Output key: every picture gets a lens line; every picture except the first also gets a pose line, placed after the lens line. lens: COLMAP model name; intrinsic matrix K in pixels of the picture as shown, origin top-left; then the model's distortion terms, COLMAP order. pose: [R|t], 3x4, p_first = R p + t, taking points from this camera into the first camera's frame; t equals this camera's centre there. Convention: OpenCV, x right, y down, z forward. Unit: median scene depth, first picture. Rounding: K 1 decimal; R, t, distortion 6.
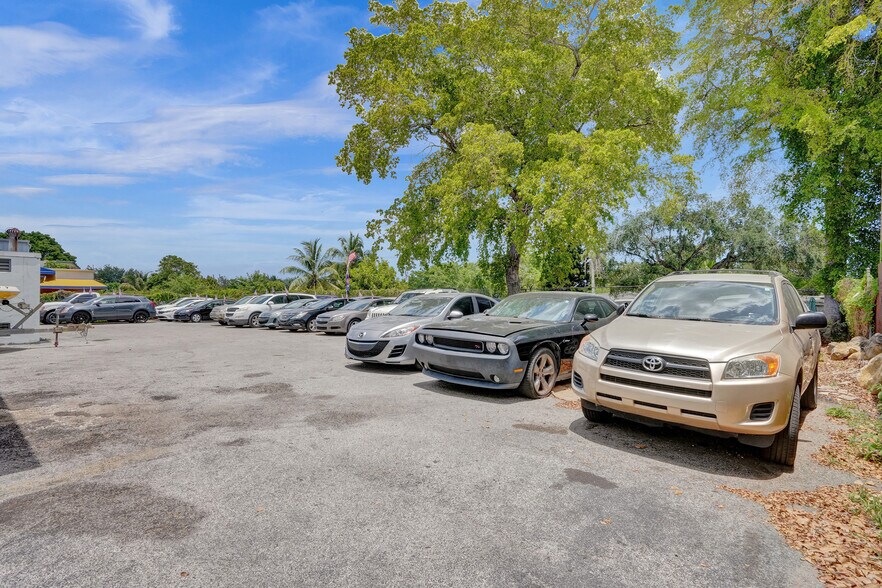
lens RADIAL K [[420.1, 0, 441.0], [0, 420.1, 294.0], [0, 0, 1]] dist [-0.001067, 0.000745]
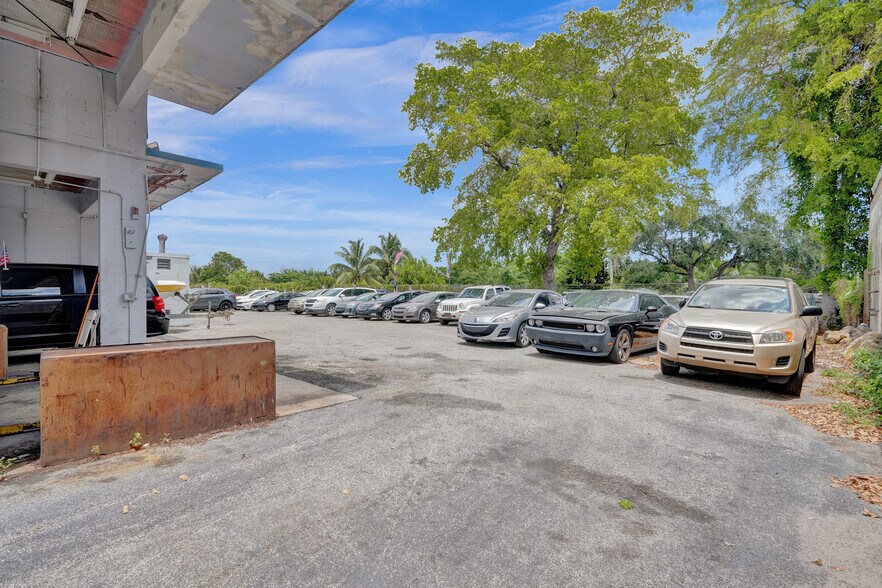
lens RADIAL K [[402.4, 0, 441.0], [0, 402.4, 294.0], [0, 0, 1]] dist [-0.000779, -0.000936]
pose [[0.999758, 0.008075, -0.020458, -0.161382], [-0.007759, 0.999849, 0.015523, -0.004127], [0.020580, -0.015361, 0.999670, -0.179510]]
